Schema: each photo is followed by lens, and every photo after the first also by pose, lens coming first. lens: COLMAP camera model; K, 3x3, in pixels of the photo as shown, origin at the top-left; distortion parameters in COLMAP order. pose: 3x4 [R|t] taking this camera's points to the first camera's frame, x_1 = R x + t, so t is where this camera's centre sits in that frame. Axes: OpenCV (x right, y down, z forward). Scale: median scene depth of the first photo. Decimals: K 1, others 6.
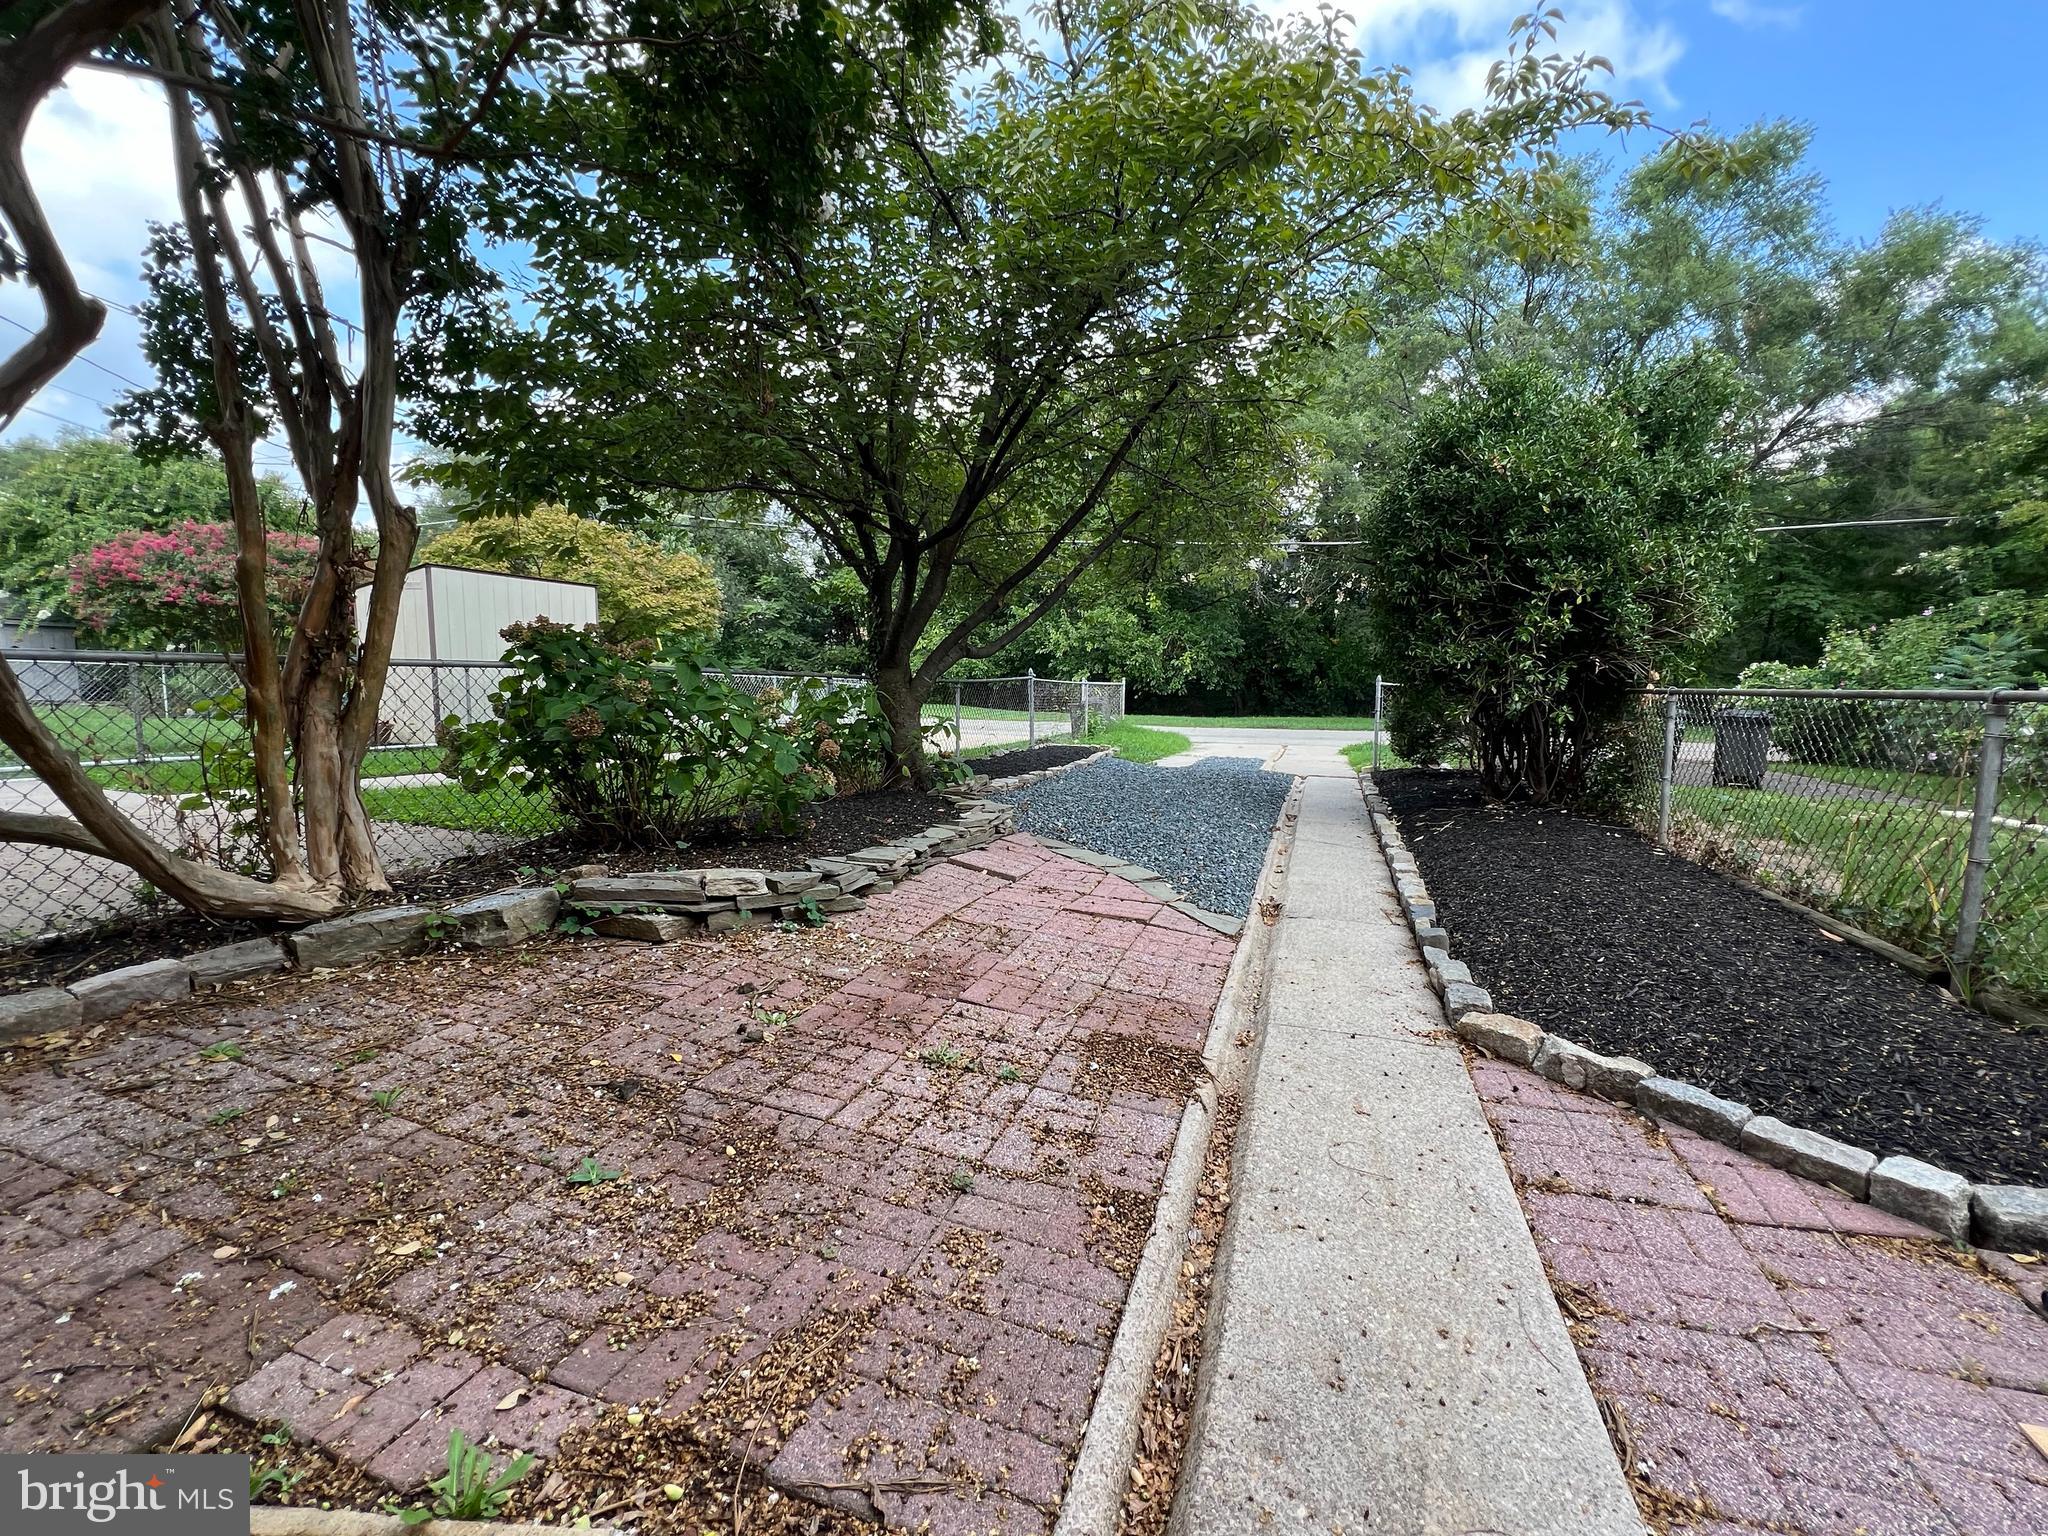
lens RADIAL K [[823.3, 0, 1024.0], [0, 823.3, 768.0], [0, 0, 1]] dist [-0.003083, 0.000545]
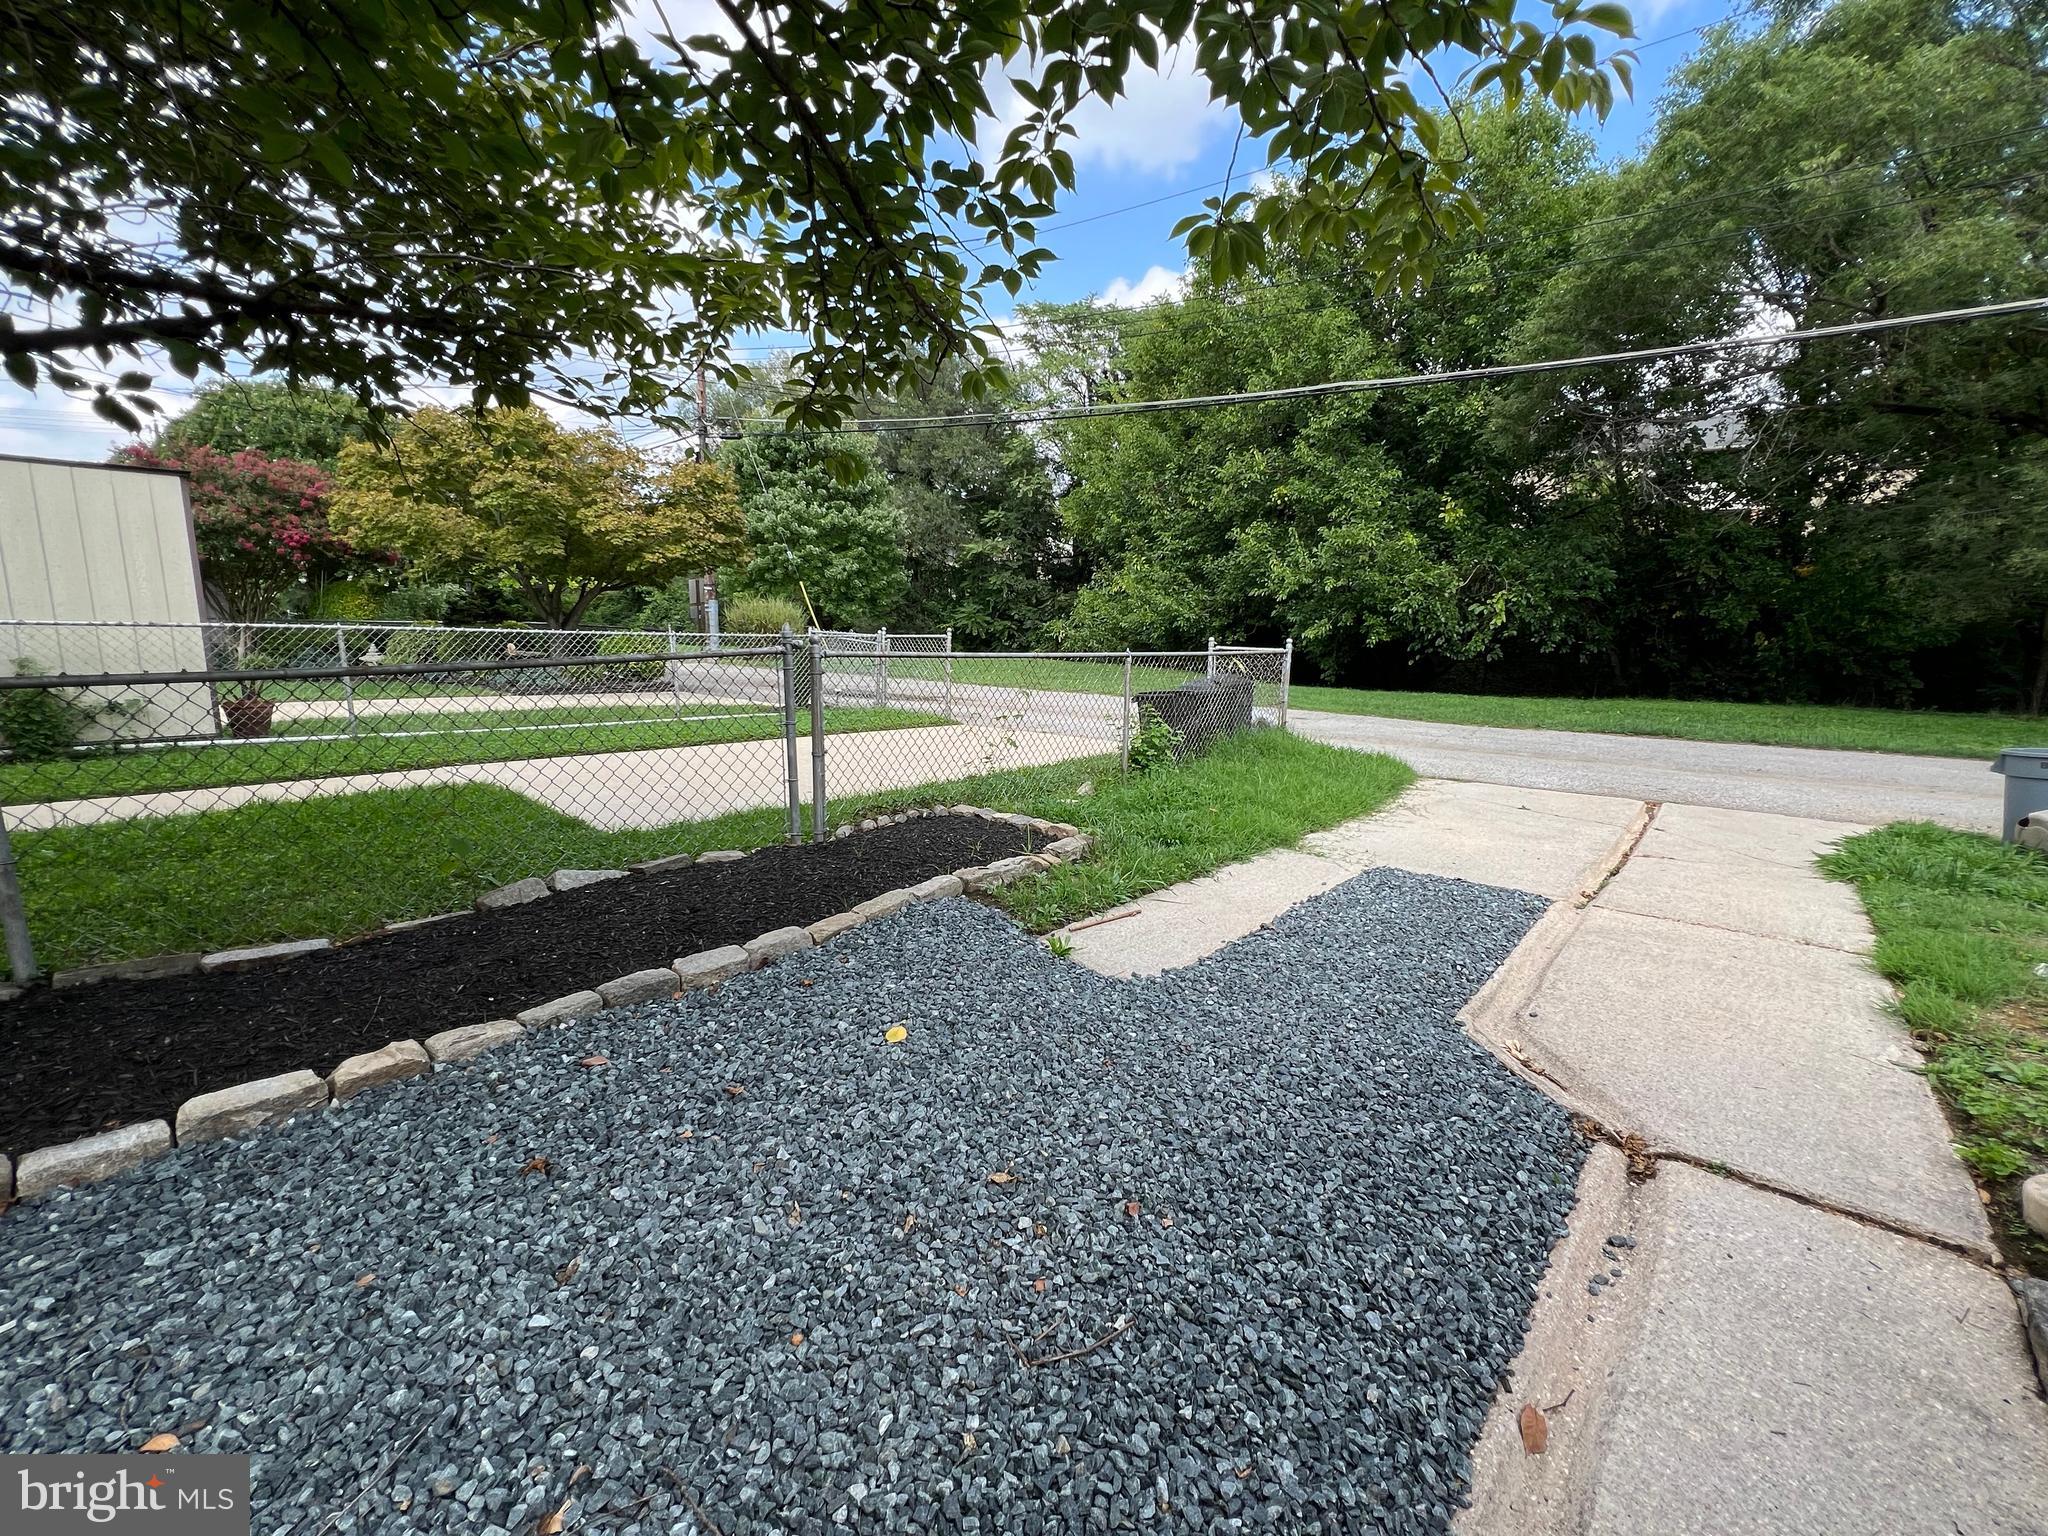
lens RADIAL K [[823.3, 0, 1024.0], [0, 823.3, 768.0], [0, 0, 1]] dist [-0.003083, 0.000545]
pose [[0.927748, 0.068899, -0.366793, 0.983162], [-0.045793, 0.996400, 0.071340, -0.356944], [0.370388, -0.049389, 0.927563, 2.820813]]
